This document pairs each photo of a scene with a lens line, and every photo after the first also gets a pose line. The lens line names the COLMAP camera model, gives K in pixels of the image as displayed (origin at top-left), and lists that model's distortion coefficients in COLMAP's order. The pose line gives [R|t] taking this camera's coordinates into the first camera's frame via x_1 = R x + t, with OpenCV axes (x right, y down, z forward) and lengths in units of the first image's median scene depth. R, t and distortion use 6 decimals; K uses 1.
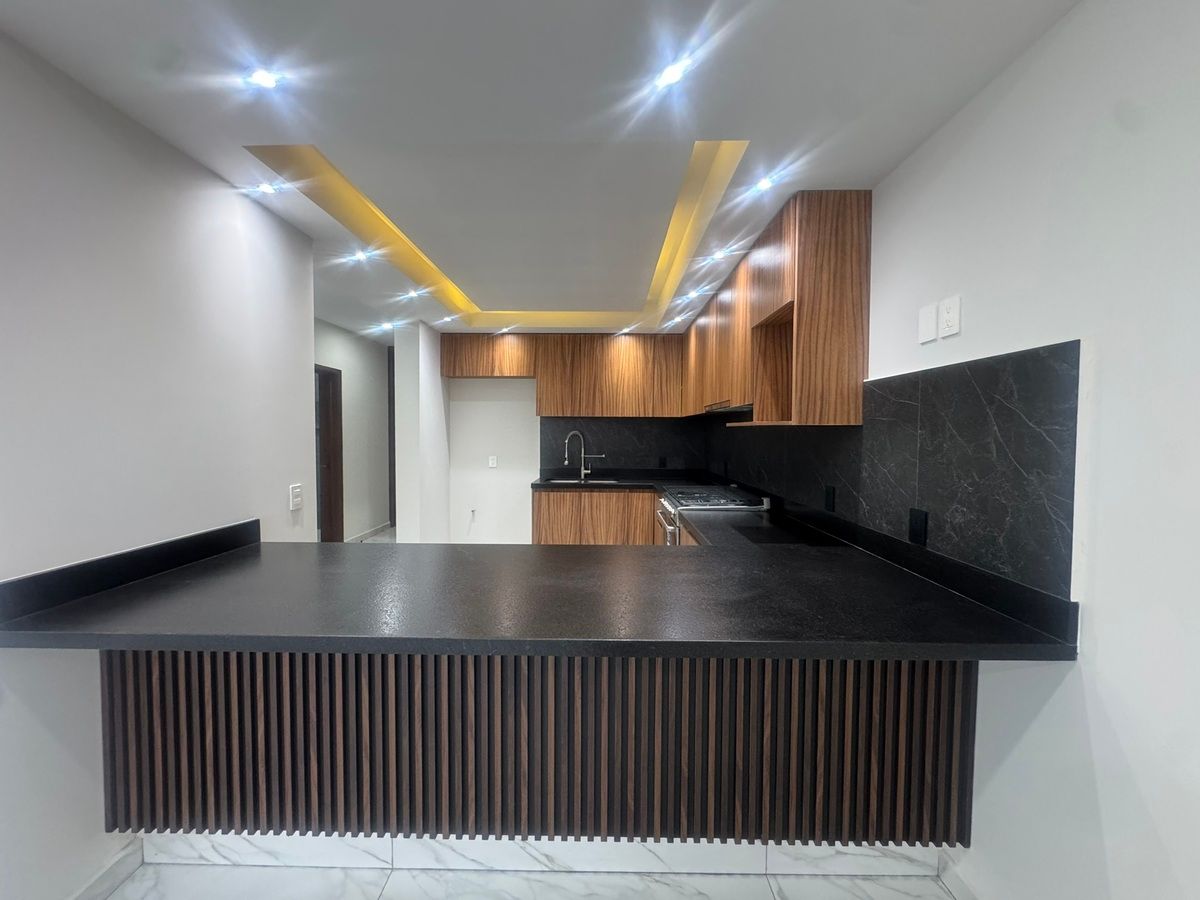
lens RADIAL K [[480.9, 0, 598.4], [0, 480.9, 450.6], [0, 0, 1]] dist [-0.001090, 0.000360]
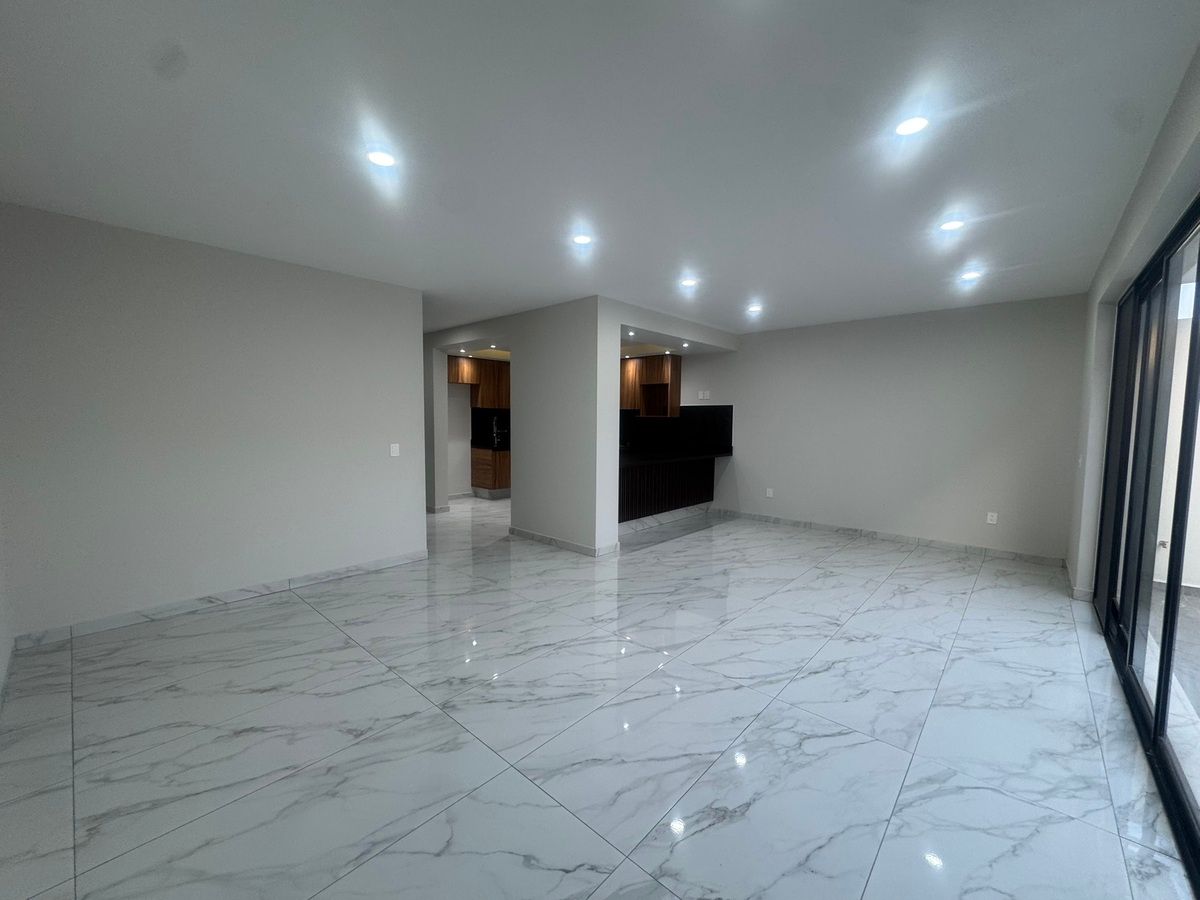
lens RADIAL K [[480.9, 0, 598.4], [0, 480.9, 450.6], [0, 0, 1]] dist [-0.001090, 0.000360]
pose [[0.663684, -0.051123, 0.746264, -1.132166], [0.022157, 0.998568, 0.048702, 0.005500], [-0.747685, -0.015788, 0.663866, -0.435869]]
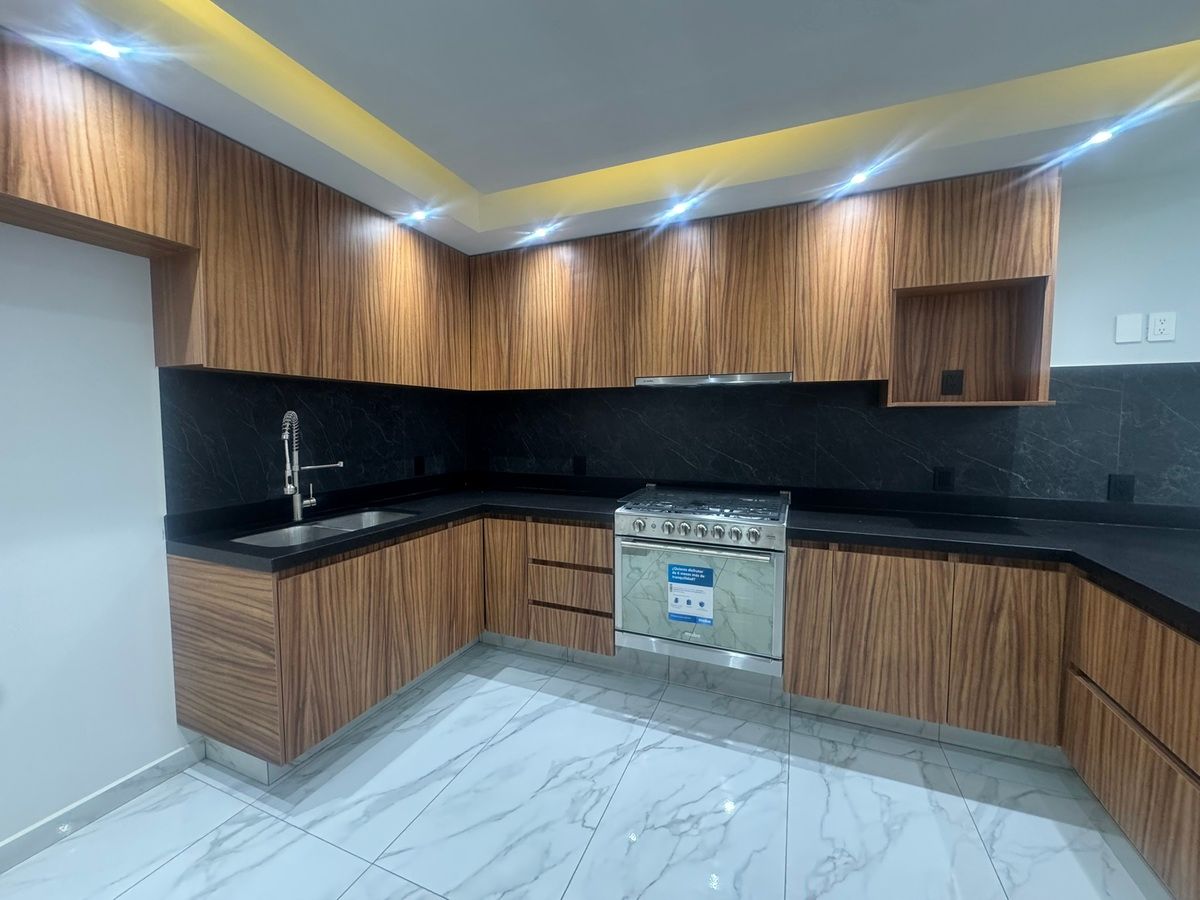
lens RADIAL K [[480.9, 0, 598.4], [0, 480.9, 450.6], [0, 0, 1]] dist [-0.001090, 0.000360]
pose [[0.376397, -0.062456, 0.924351, -0.349996], [0.035978, 0.997958, 0.052779, -0.019389], [-0.925760, 0.013391, 0.377875, 0.613013]]
